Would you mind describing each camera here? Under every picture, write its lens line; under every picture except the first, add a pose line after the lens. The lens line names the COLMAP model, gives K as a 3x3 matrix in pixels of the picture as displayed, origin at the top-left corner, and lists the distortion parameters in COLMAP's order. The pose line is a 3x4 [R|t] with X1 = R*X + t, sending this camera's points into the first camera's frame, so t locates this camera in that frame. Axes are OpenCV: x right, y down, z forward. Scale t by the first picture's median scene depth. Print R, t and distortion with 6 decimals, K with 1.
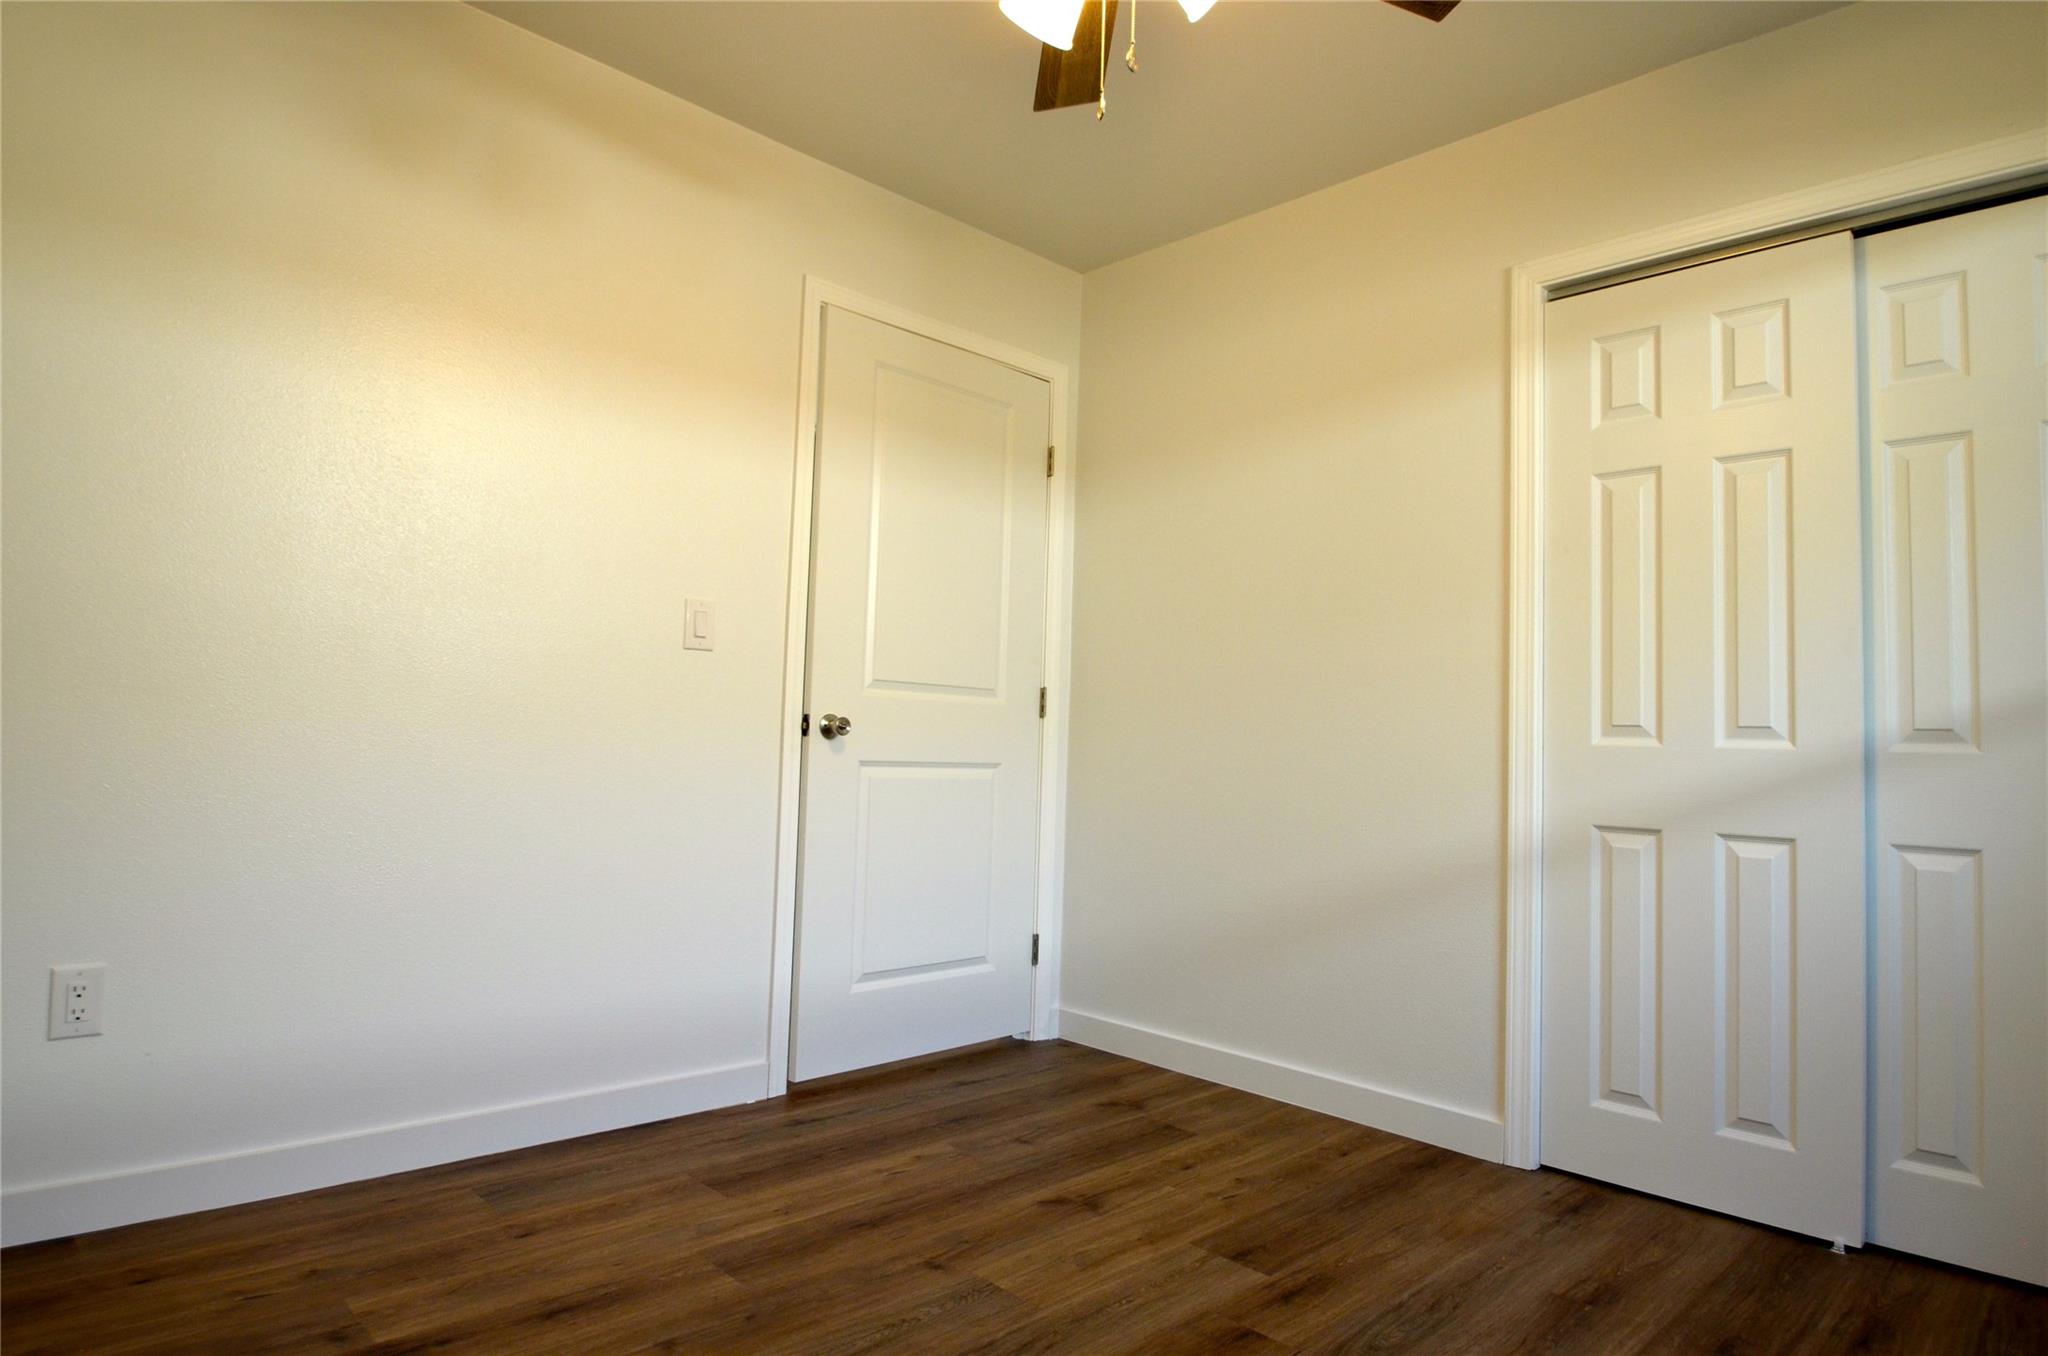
lens RADIAL K [[1190.0, 0, 1024.0], [0, 1190.0, 678.0], [0, 0, 1]] dist [-0.037281, 0.000115]
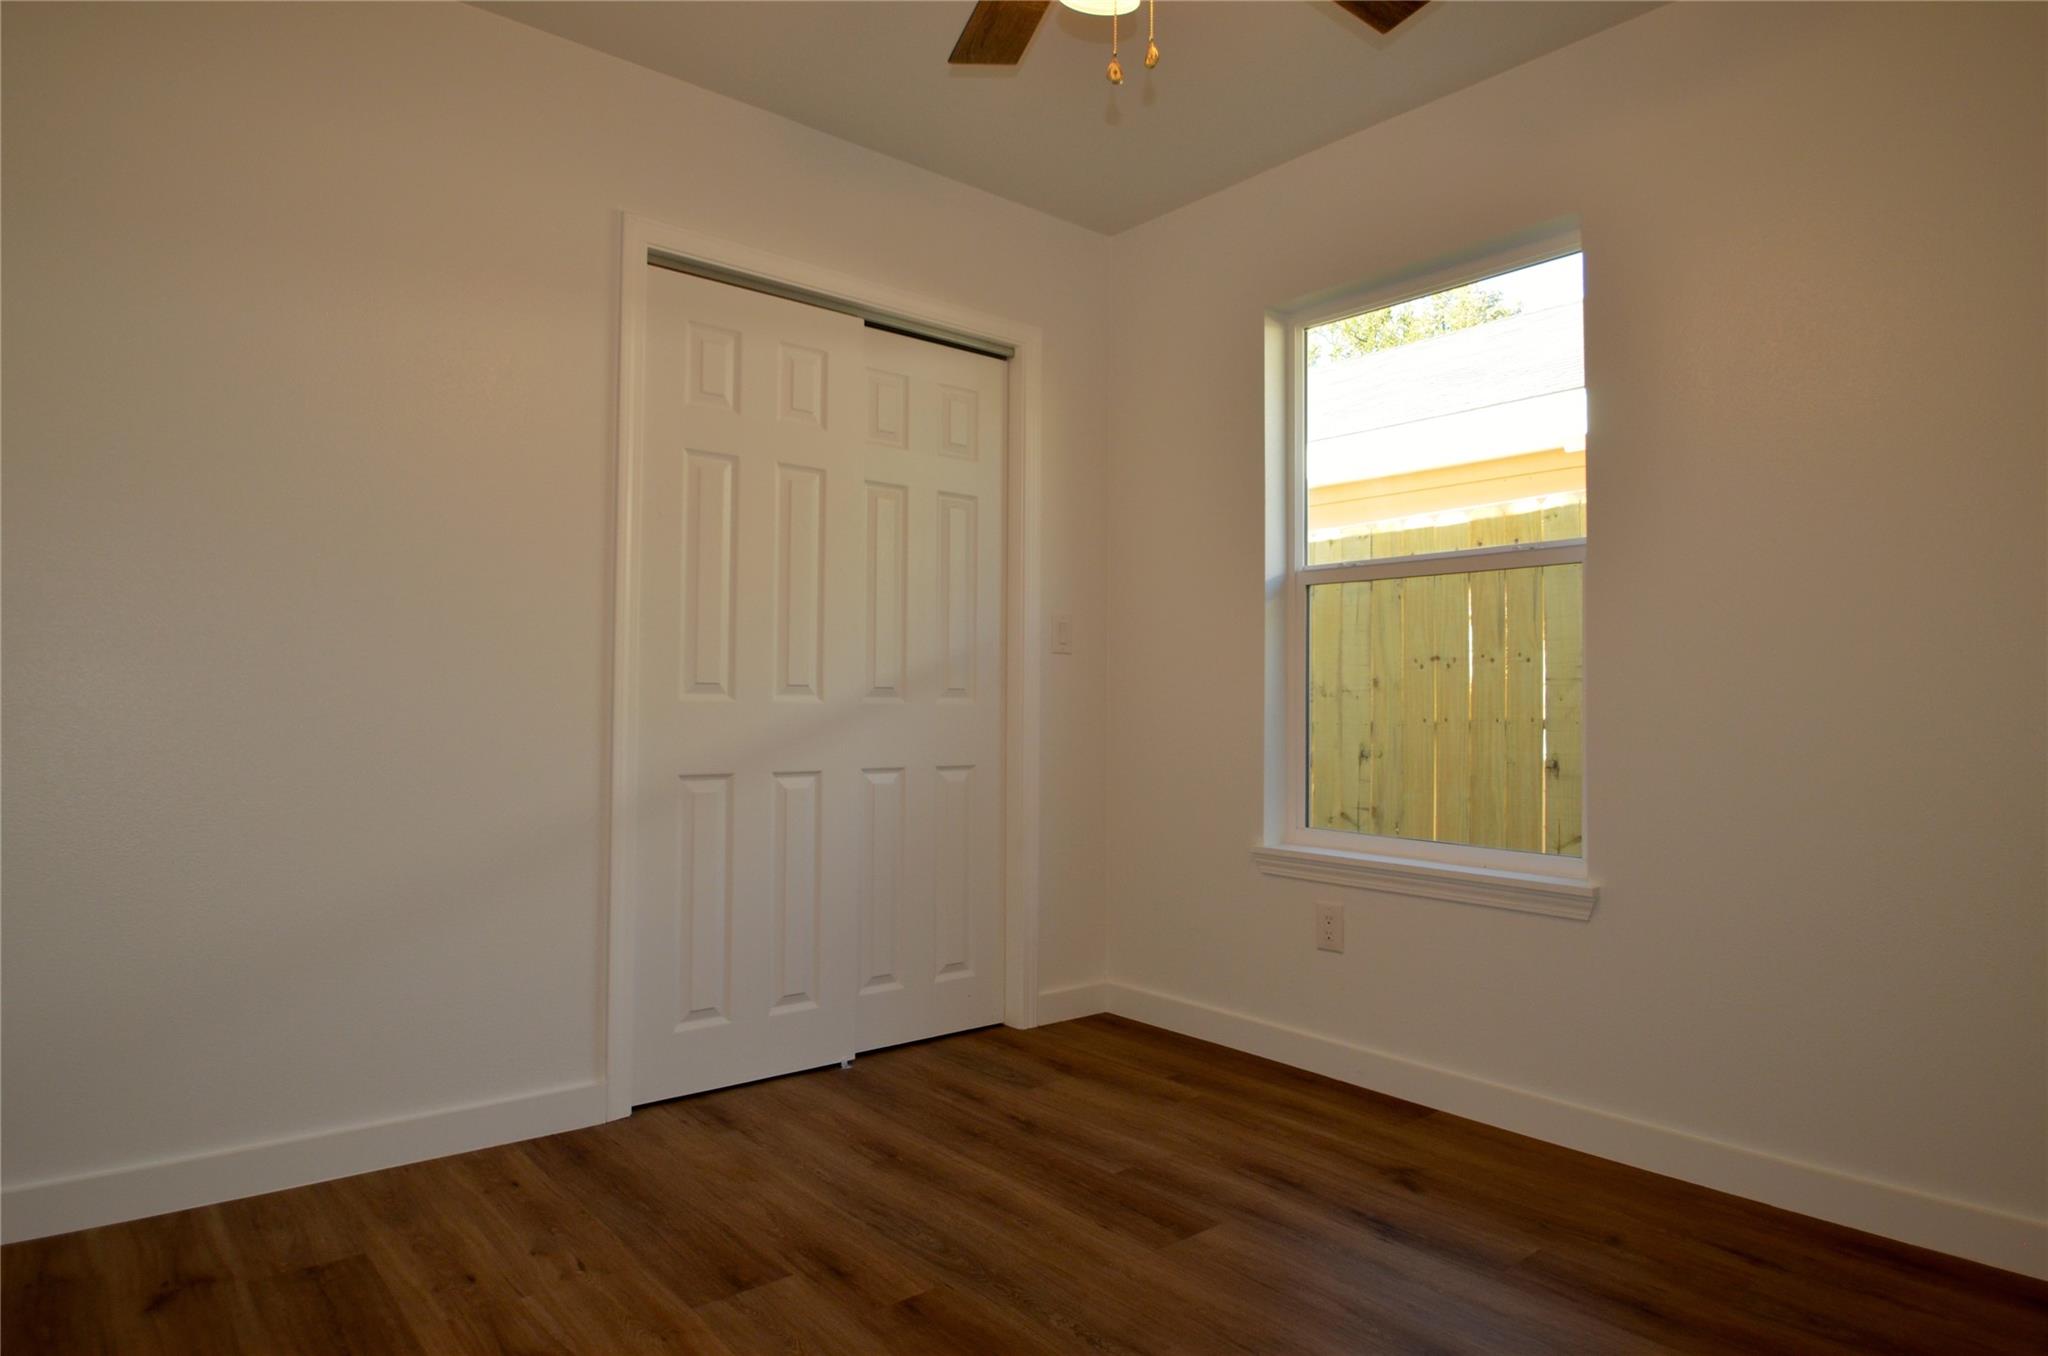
lens RADIAL K [[1154.9, 0, 1023.8], [0, 1154.9, 687.5], [0, 0, 1]] dist [-0.037270, -0.000204]
pose [[0.058547, -0.010011, 0.998234, -0.587902], [-0.056717, 0.998301, 0.013338, 0.013862], [-0.996672, -0.057397, 0.057879, 0.674391]]
